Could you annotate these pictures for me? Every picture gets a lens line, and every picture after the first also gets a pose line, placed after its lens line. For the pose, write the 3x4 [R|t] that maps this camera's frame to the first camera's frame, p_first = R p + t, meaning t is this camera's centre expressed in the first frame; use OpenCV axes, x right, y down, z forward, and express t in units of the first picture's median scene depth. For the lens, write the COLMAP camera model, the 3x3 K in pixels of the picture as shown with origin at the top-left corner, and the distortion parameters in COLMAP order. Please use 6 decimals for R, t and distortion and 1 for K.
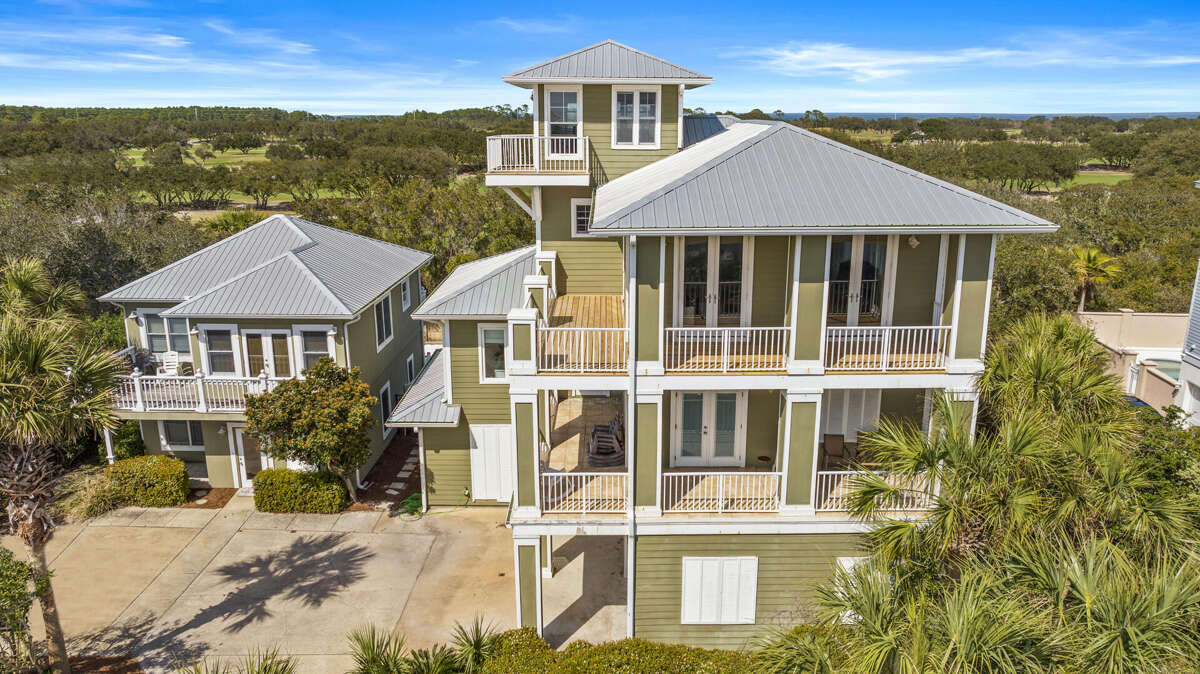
lens RADIAL K [[859.3, 0, 601.4], [0, 859.3, 321.0], [0, 0, 1]] dist [-0.011099, 0.003297]
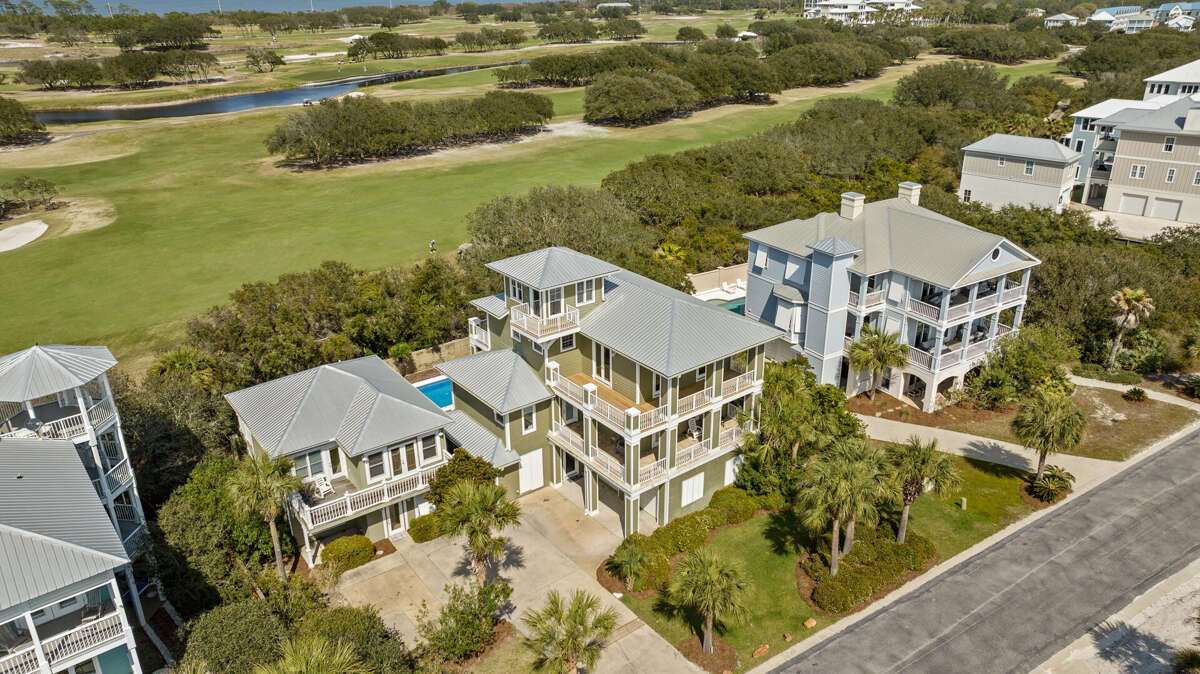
lens RADIAL K [[843.0, 0, 605.4], [0, 843.0, 338.2], [0, 0, 1]] dist [-0.008982, 0.003191]
pose [[0.784210, -0.242863, 0.570993, -1.095296], [0.151496, 0.967312, 0.203364, -0.528275], [-0.601717, -0.072977, 0.795368, -0.632110]]
